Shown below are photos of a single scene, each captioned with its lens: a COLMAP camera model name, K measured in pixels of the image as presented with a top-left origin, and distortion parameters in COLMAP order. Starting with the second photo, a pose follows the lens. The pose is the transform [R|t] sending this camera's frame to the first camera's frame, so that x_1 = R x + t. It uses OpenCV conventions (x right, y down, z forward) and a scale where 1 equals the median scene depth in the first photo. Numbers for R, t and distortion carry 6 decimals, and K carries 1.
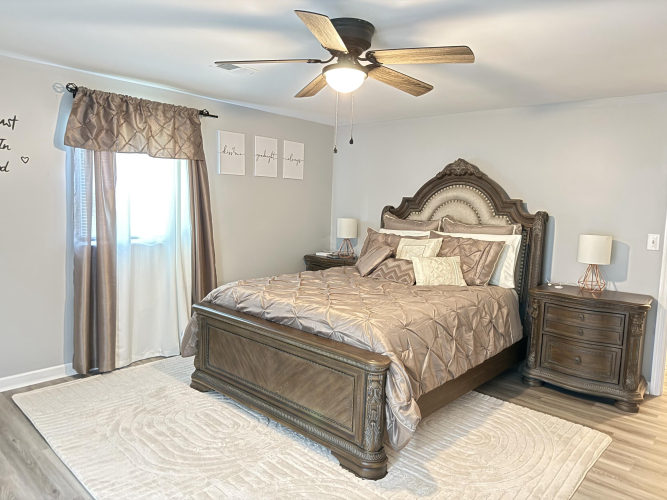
lens RADIAL K [[466.6, 0, 328.0], [0, 466.6, 249.8], [0, 0, 1]] dist [0.049232, -0.059111]
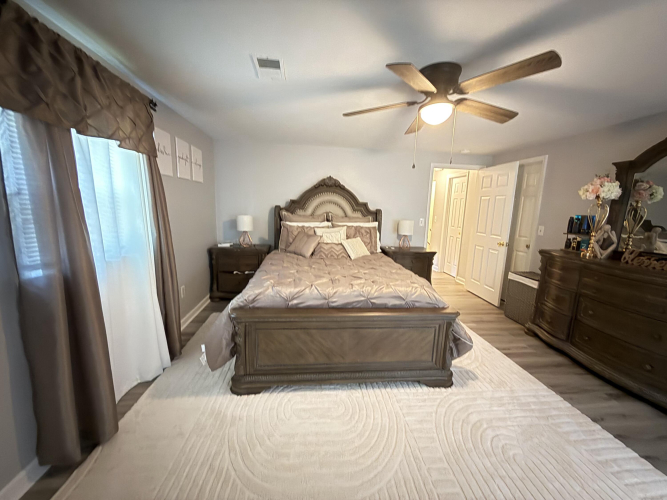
lens RADIAL K [[265.3, 0, 332.1], [0, 265.3, 250.3], [0, 0, 1]] dist [-0.000141, 0.000368]
pose [[0.666776, -0.133886, 0.733133, -0.458251], [0.067007, 0.990516, 0.119947, -0.056381], [-0.742240, -0.030853, 0.669424, 0.425338]]
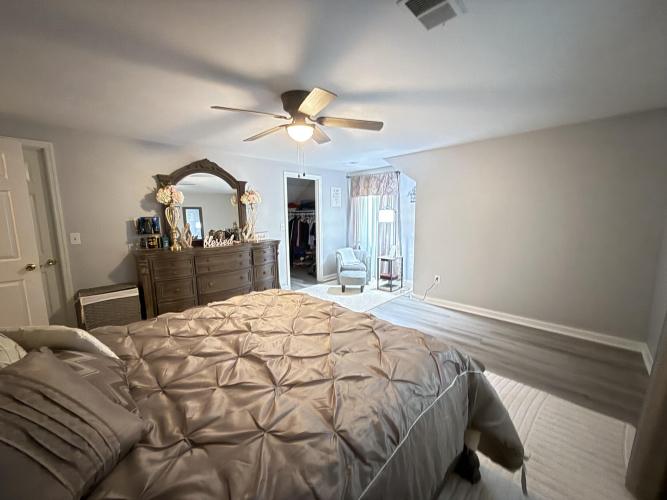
lens RADIAL K [[265.3, 0, 334.0], [0, 265.3, 249.9], [0, 0, 1]] dist [-0.000141, 0.000368]
pose [[-0.999668, -0.015475, 0.020604, -0.057436], [-0.010490, 0.974730, 0.223139, -0.104643], [-0.023536, 0.222849, -0.974569, 1.176957]]
